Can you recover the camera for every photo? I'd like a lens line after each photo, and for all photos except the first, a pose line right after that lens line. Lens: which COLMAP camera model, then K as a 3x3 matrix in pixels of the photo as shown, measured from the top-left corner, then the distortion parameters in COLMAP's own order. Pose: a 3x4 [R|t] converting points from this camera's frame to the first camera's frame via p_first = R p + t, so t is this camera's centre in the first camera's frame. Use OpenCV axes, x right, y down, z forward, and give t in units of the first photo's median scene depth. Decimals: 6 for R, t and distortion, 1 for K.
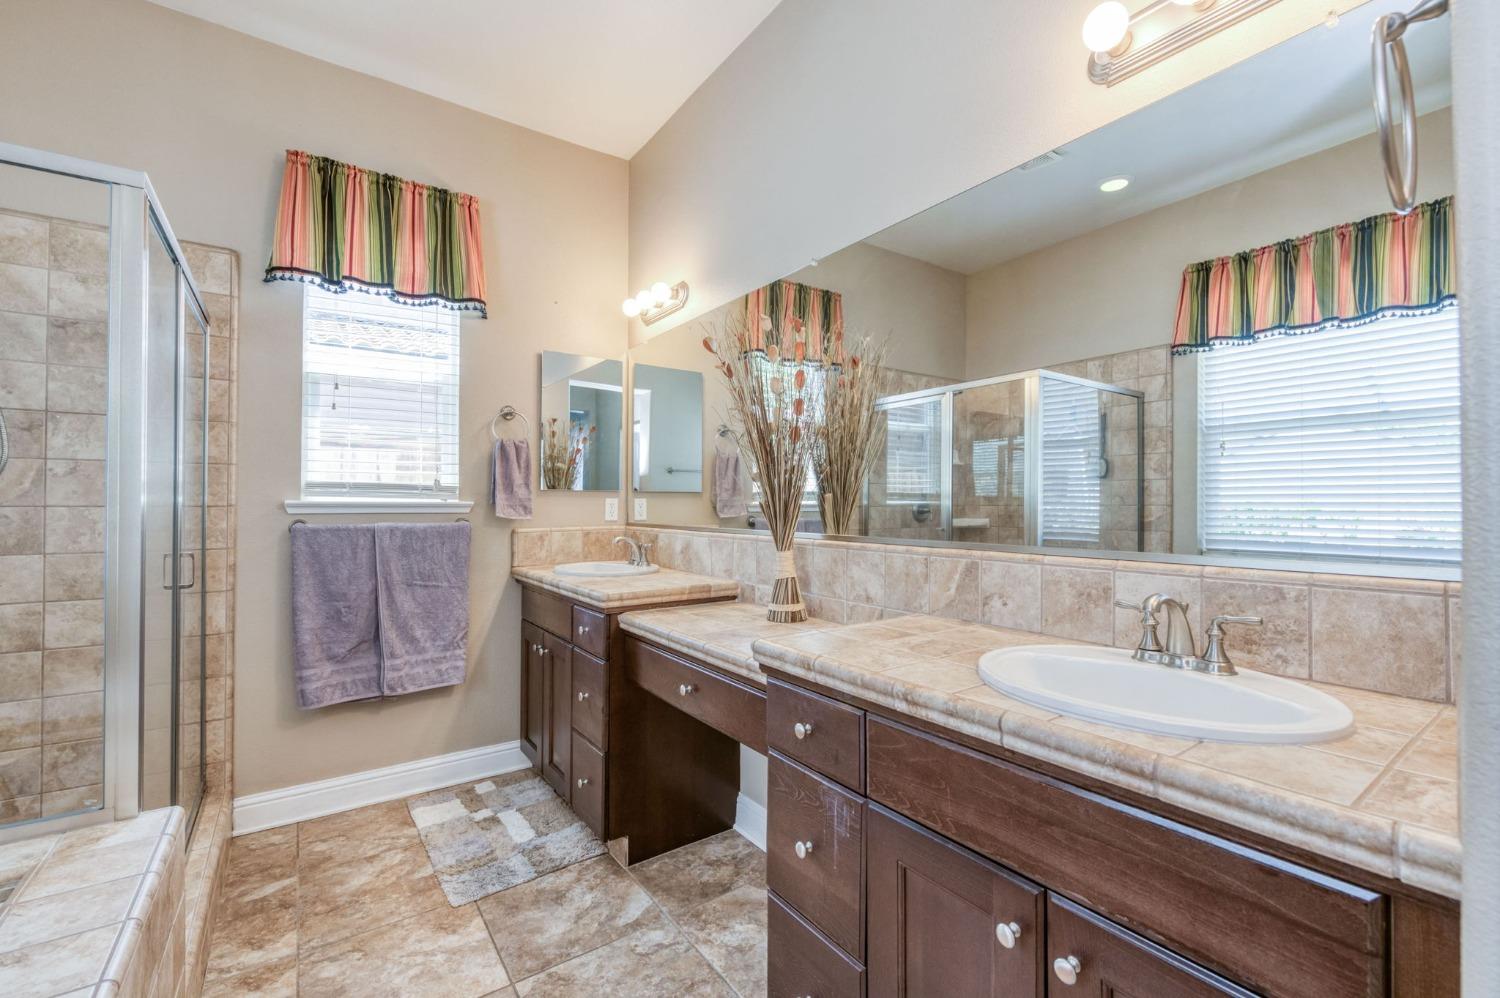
lens RADIAL K [[594.5, 0, 768.3], [0, 594.5, 497.1], [0, 0, 1]] dist [0.001517, -0.000222]
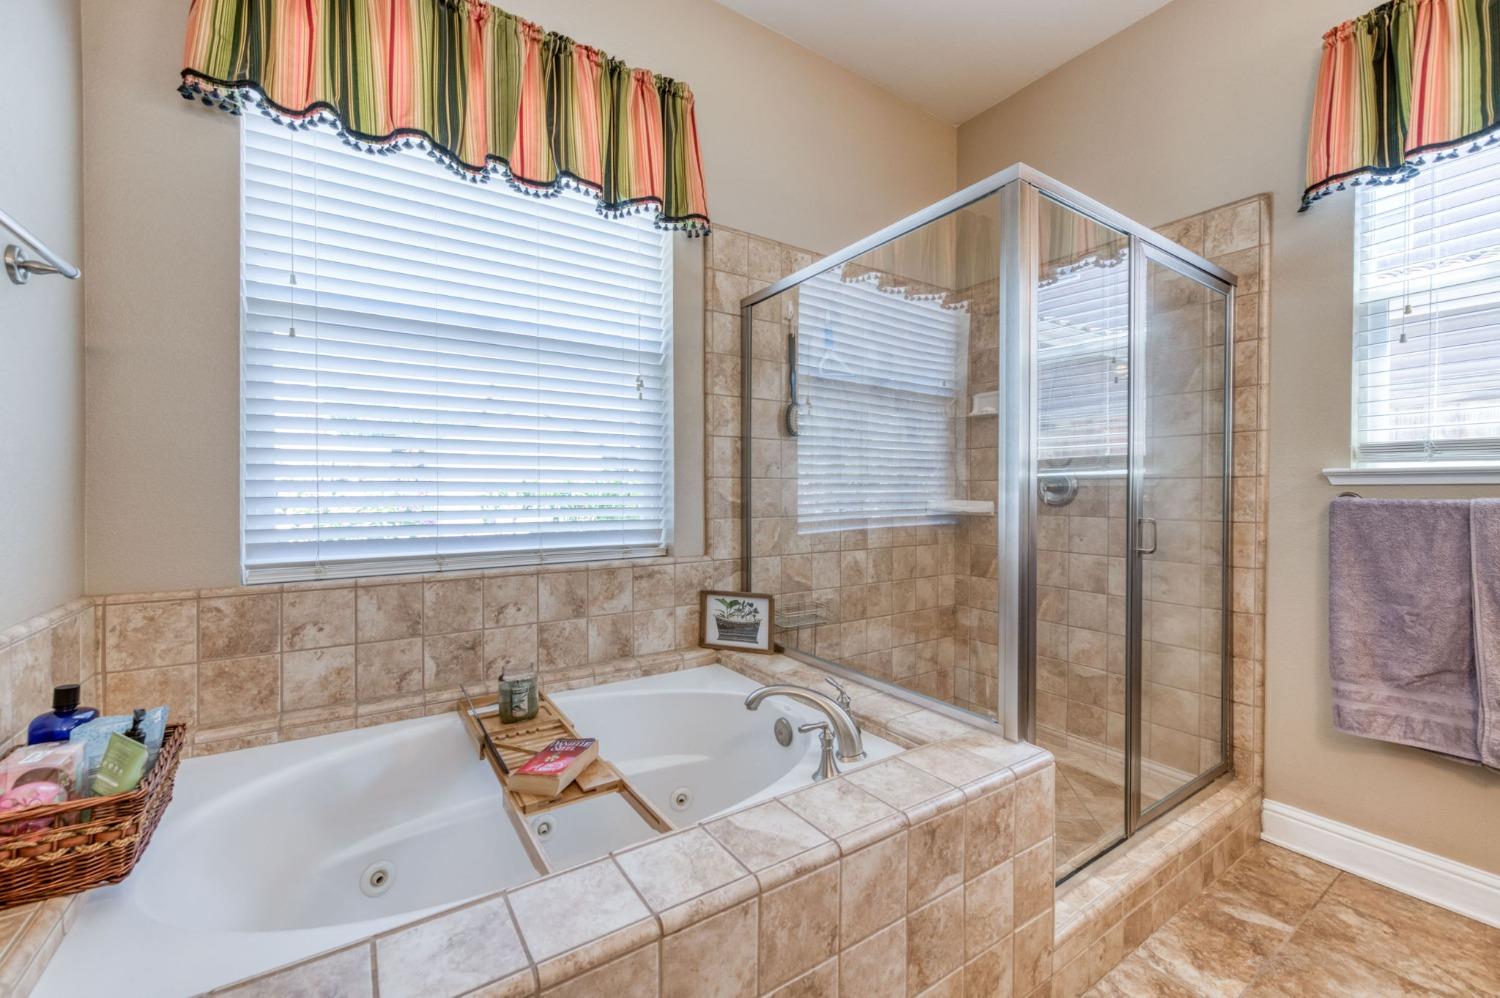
lens RADIAL K [[594.5, 0, 768.3], [0, 594.5, 497.1], [0, 0, 1]] dist [0.001517, -0.000222]
pose [[-0.034061, 0.005720, -0.999403, 0.032619], [0.018296, 0.999820, 0.005099, 0.027558], [0.999252, -0.018112, -0.034160, 0.269423]]
